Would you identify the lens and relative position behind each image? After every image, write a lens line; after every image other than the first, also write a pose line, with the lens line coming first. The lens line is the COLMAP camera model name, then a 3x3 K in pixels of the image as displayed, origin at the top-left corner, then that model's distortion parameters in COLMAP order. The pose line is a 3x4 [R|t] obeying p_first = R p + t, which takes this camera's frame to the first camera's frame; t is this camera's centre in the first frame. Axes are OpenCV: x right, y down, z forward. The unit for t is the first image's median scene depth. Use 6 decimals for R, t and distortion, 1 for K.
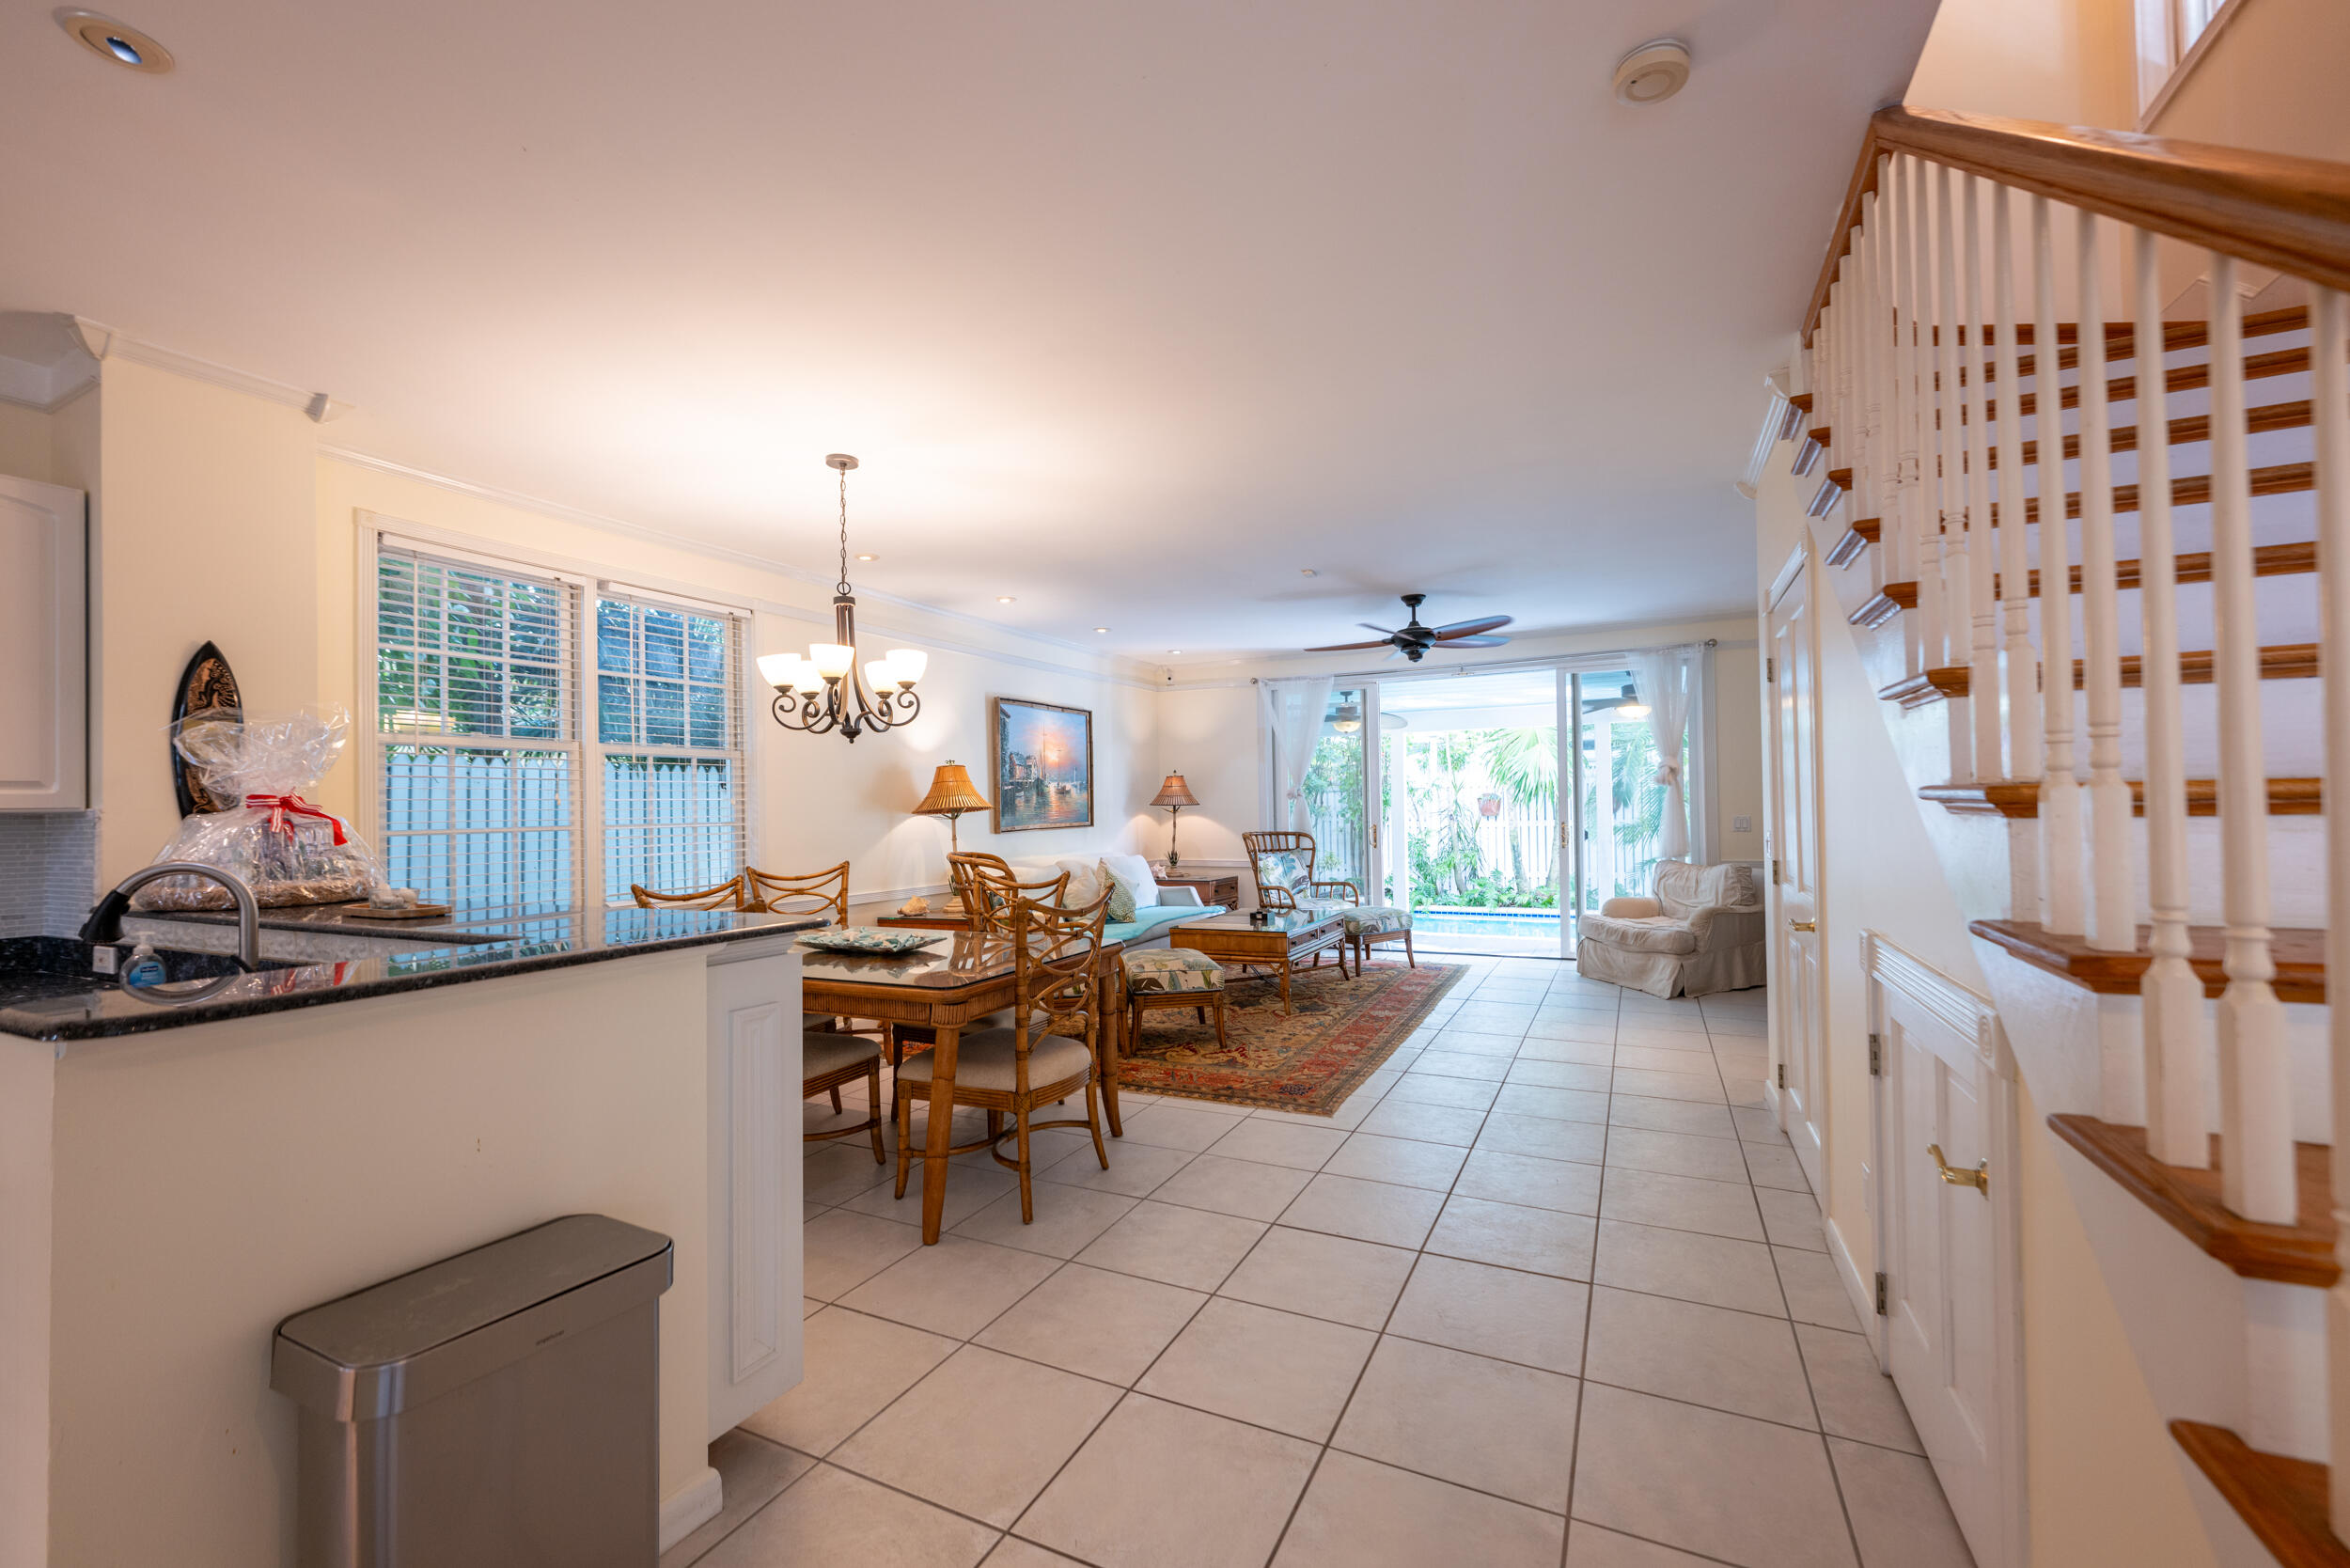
lens RADIAL K [[941.7, 0, 1191.3], [0, 941.7, 793.5], [0, 0, 1]] dist [-0.003566, 0.000447]
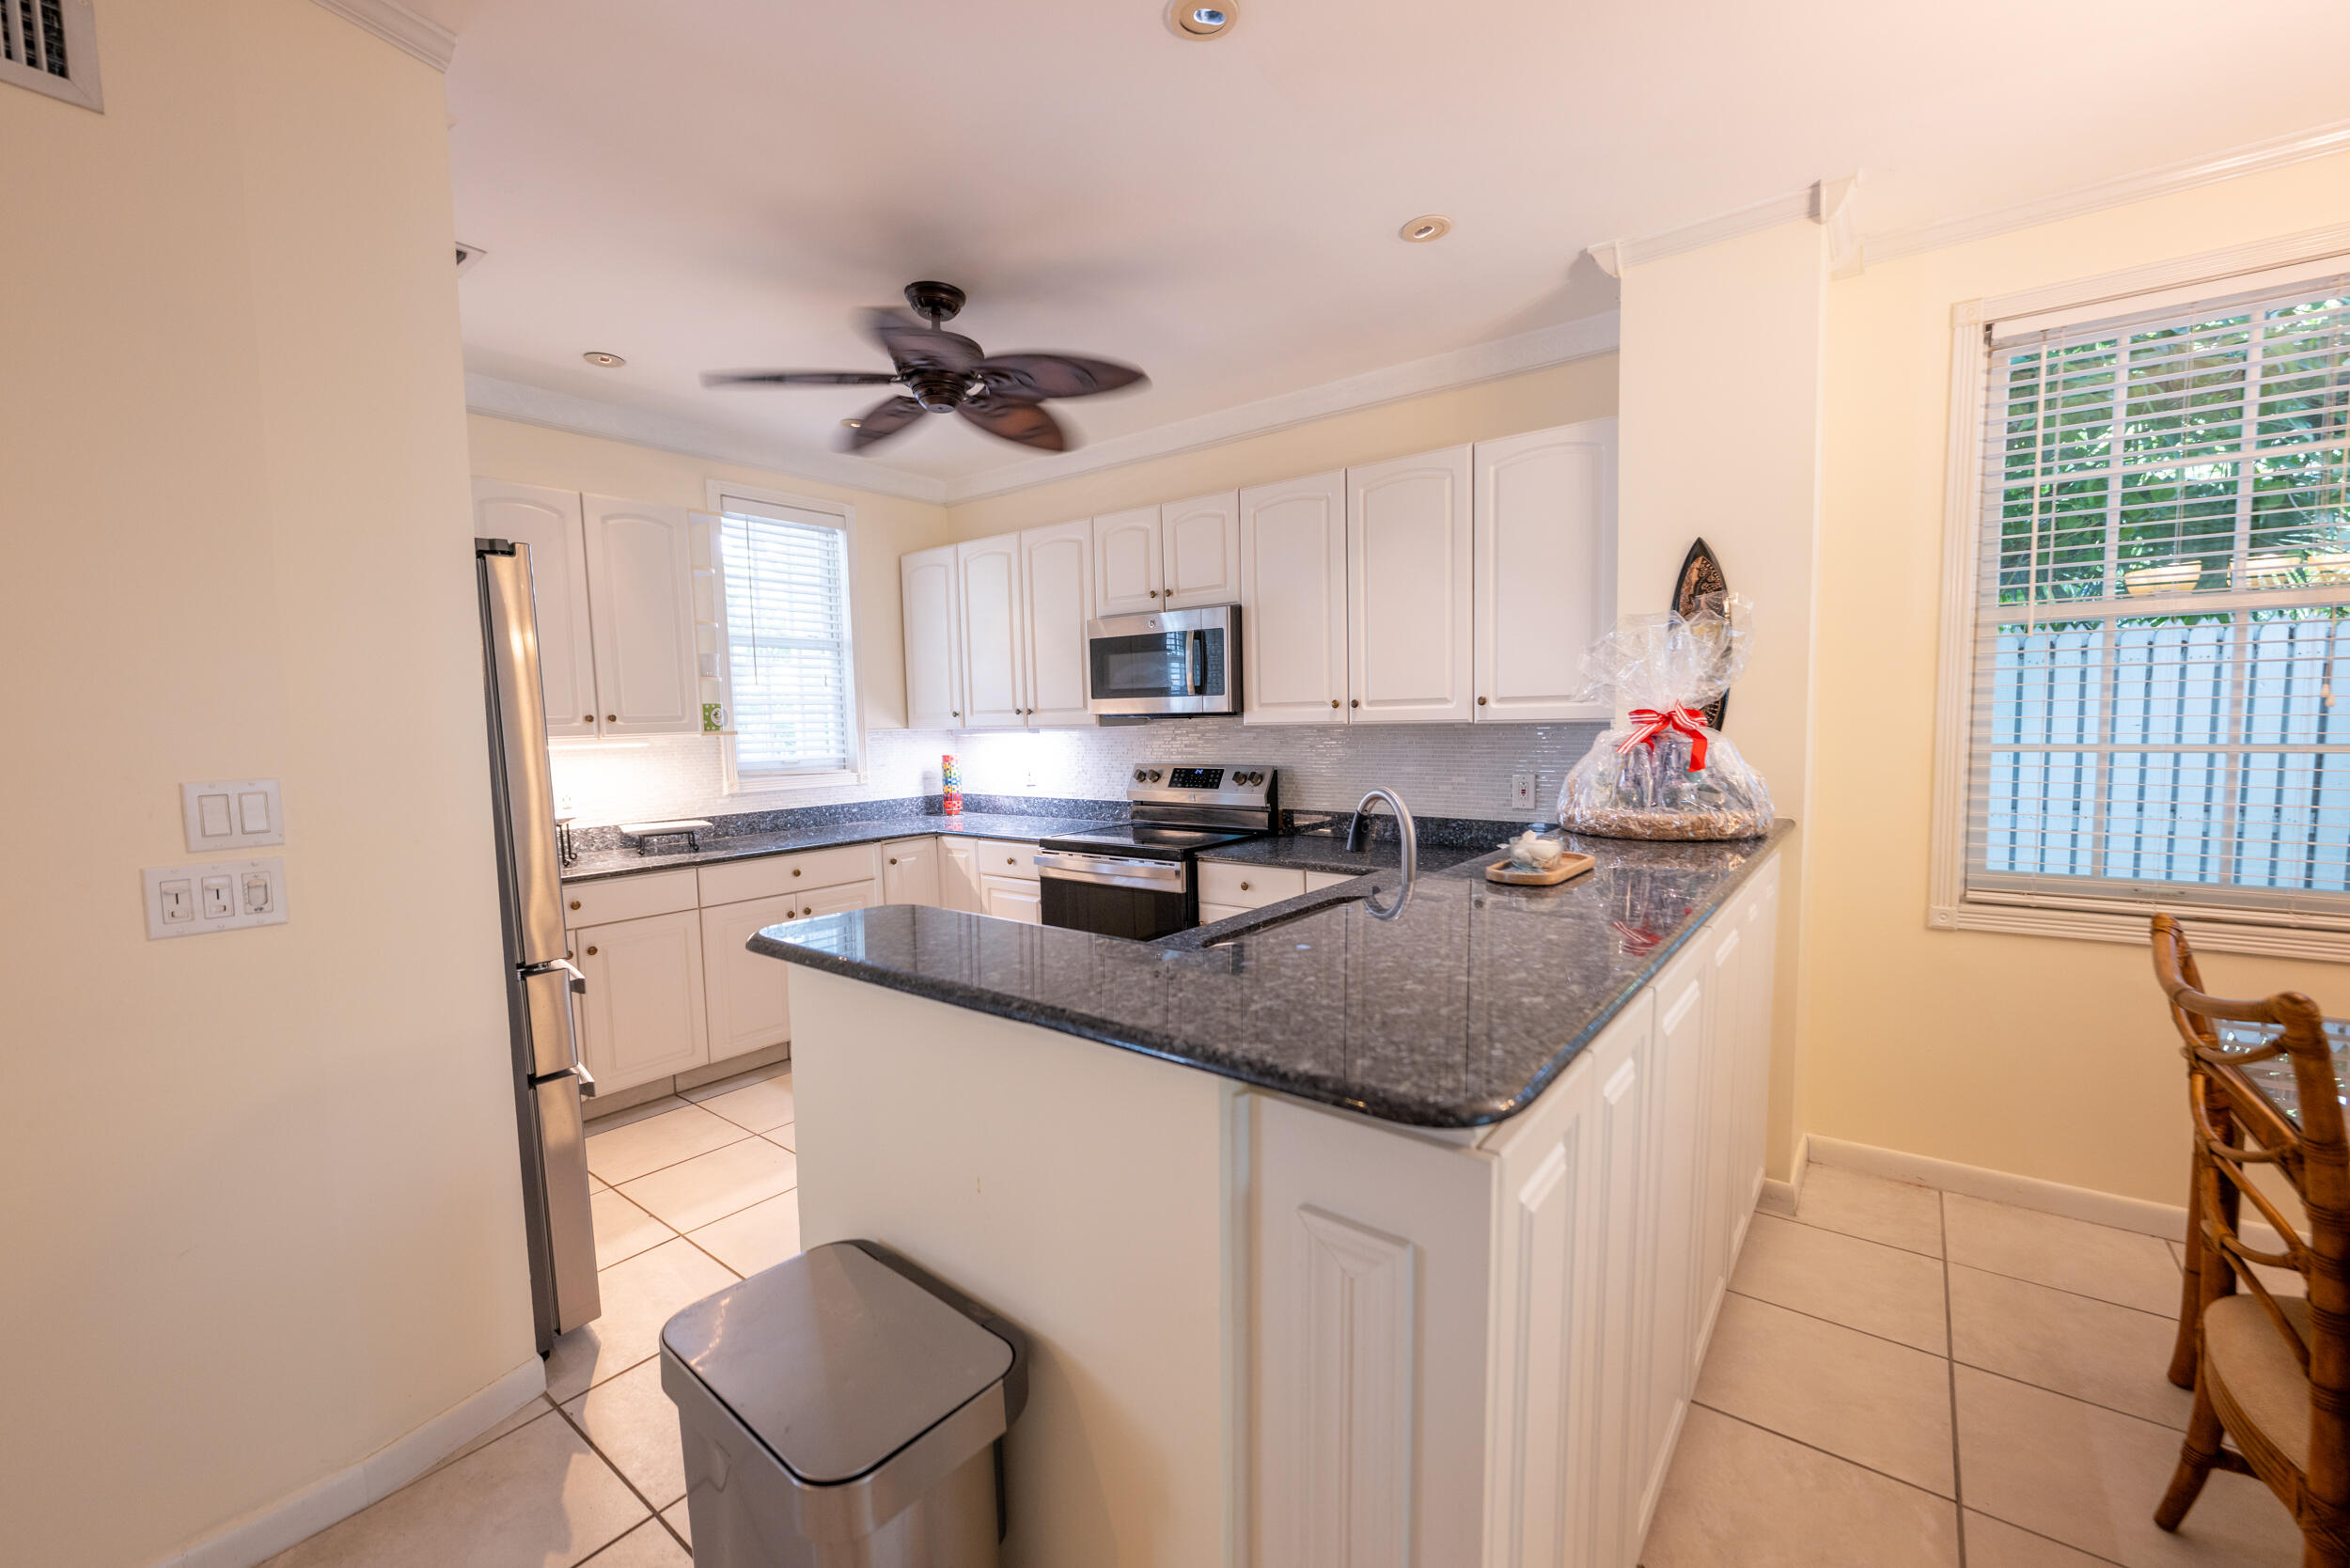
lens RADIAL K [[941.7, 0, 1186.3], [0, 941.7, 791.8], [0, 0, 1]] dist [-0.003566, 0.000447]
pose [[-0.209489, 0.099888, -0.972696, -0.005872], [0.036014, 0.994882, 0.094409, -0.008498], [0.977148, -0.015253, -0.212014, 0.310616]]
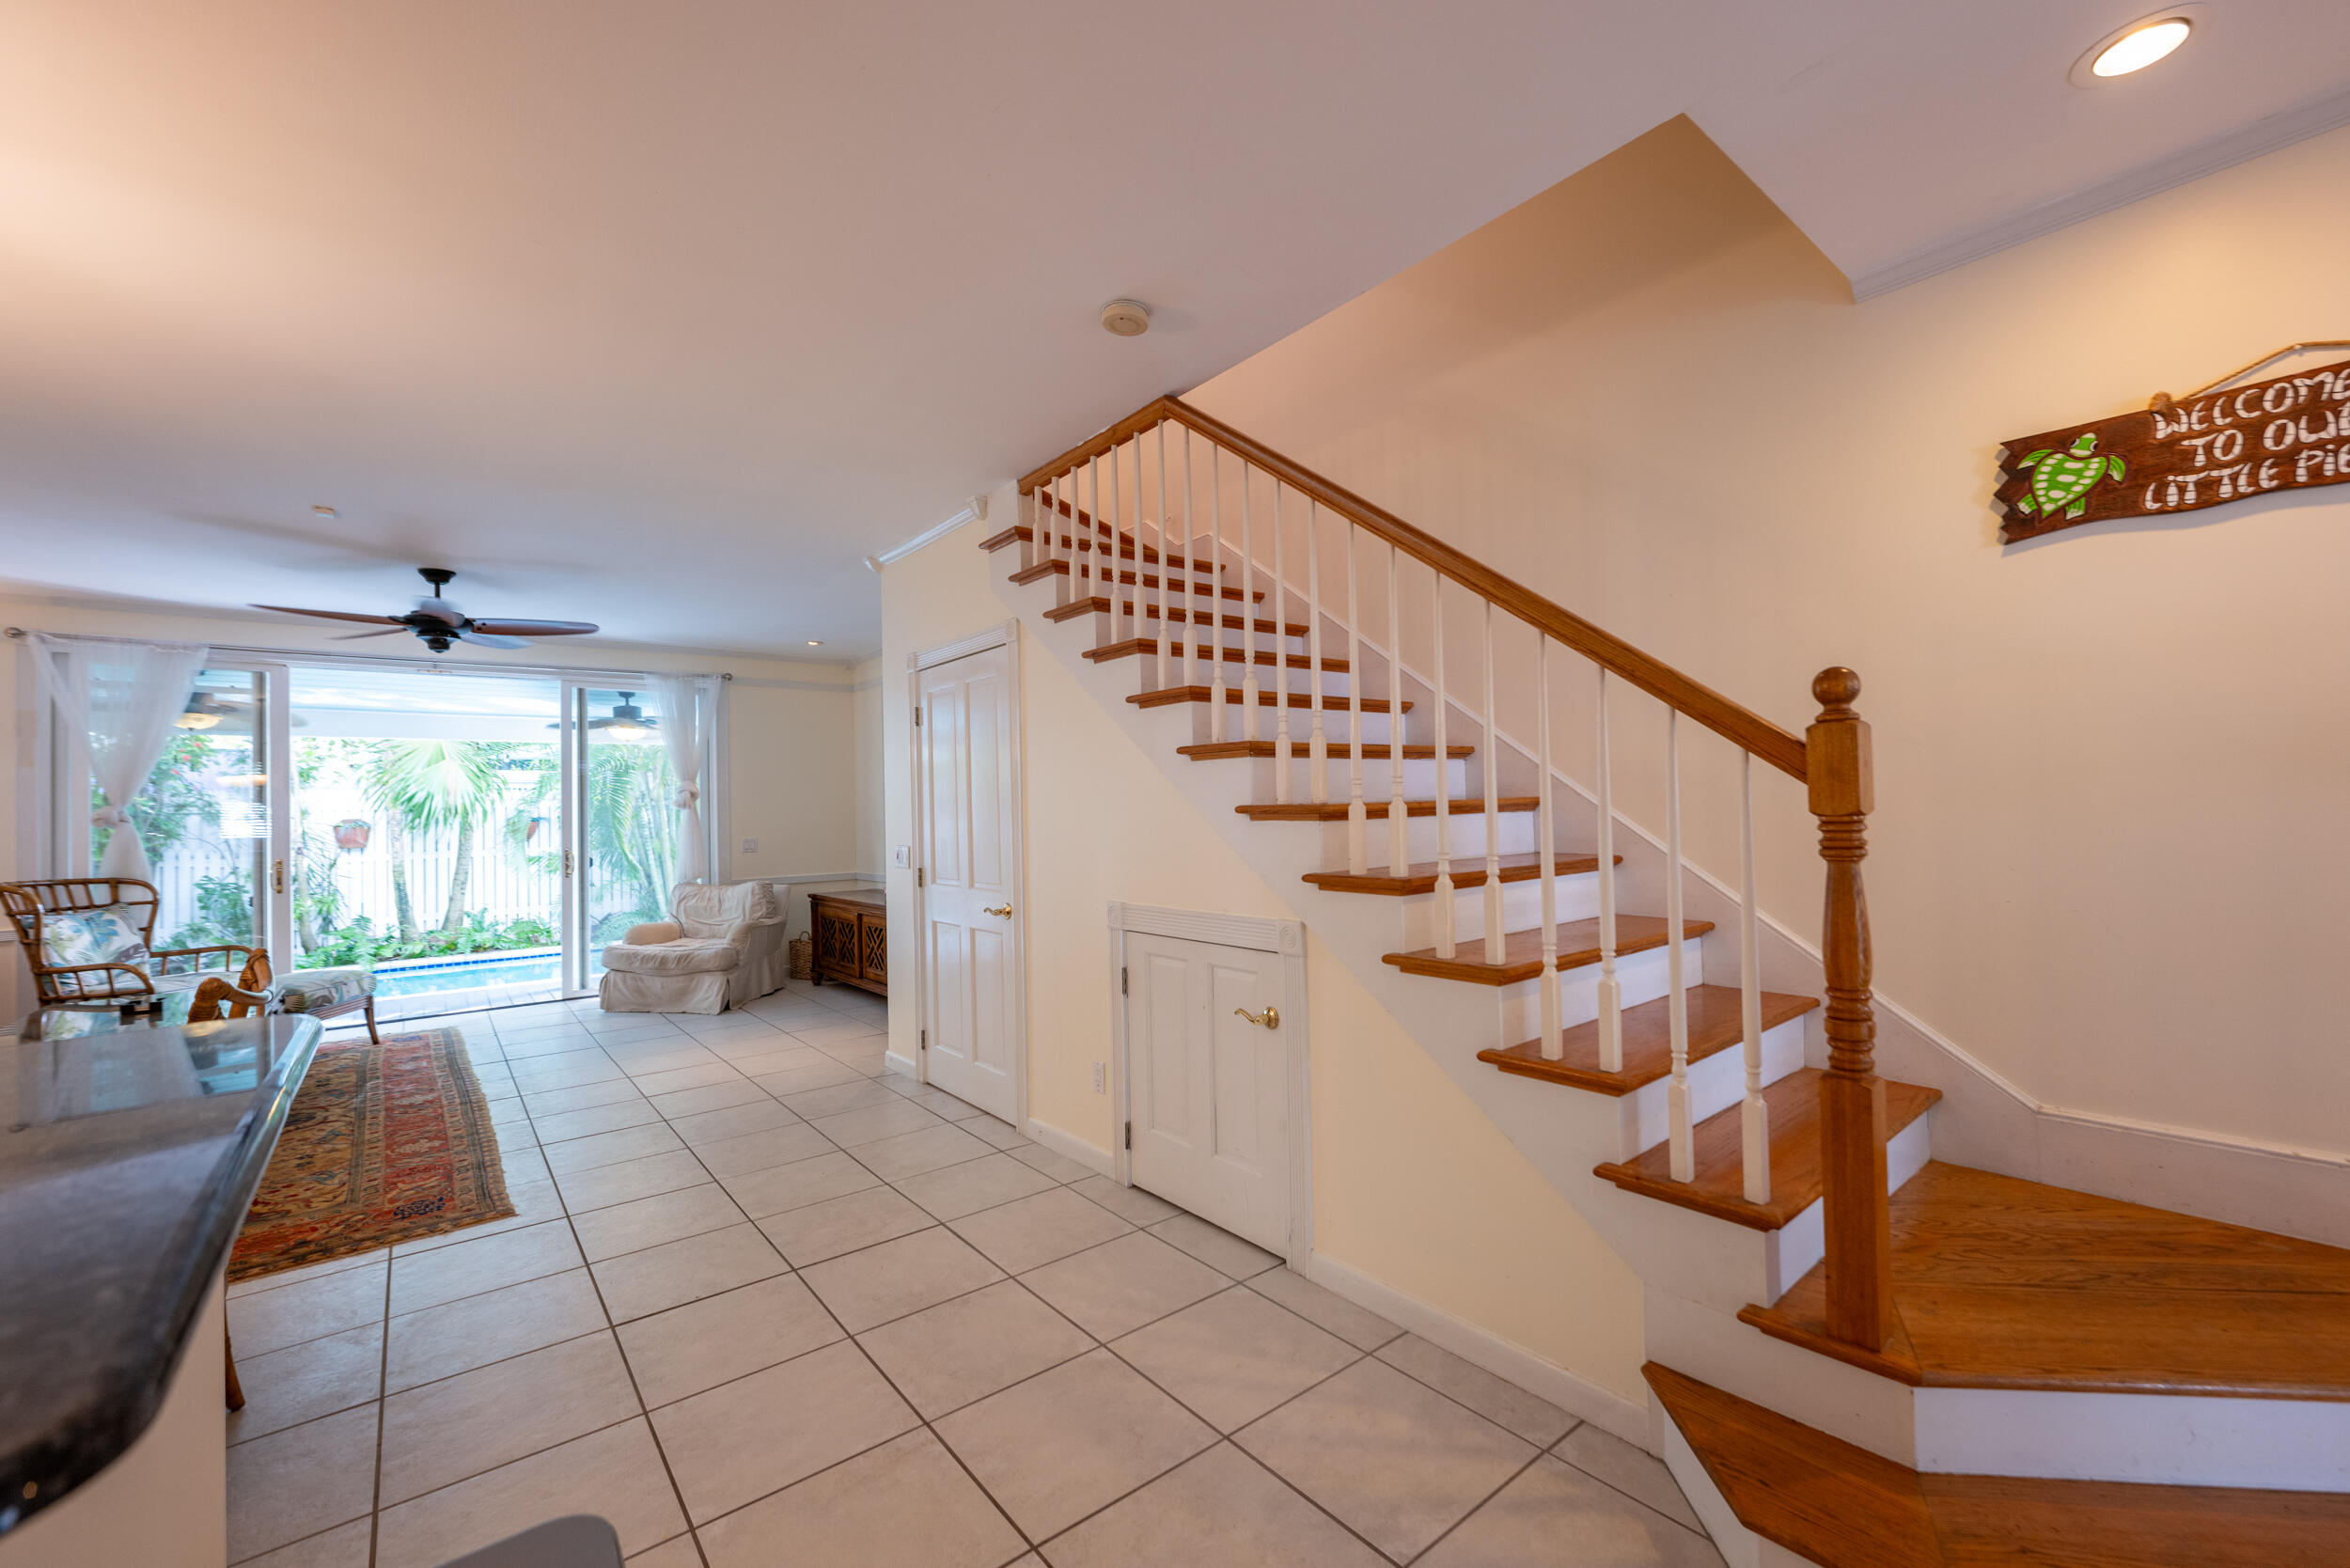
lens RADIAL K [[941.7, 0, 1184.0], [0, 941.7, 789.0], [0, 0, 1]] dist [-0.003566, 0.000447]
pose [[0.425816, 0.027524, 0.904391, -0.217429], [0.003316, 0.999483, -0.031979, 0.004043], [-0.904804, 0.016617, 0.425505, 0.083821]]
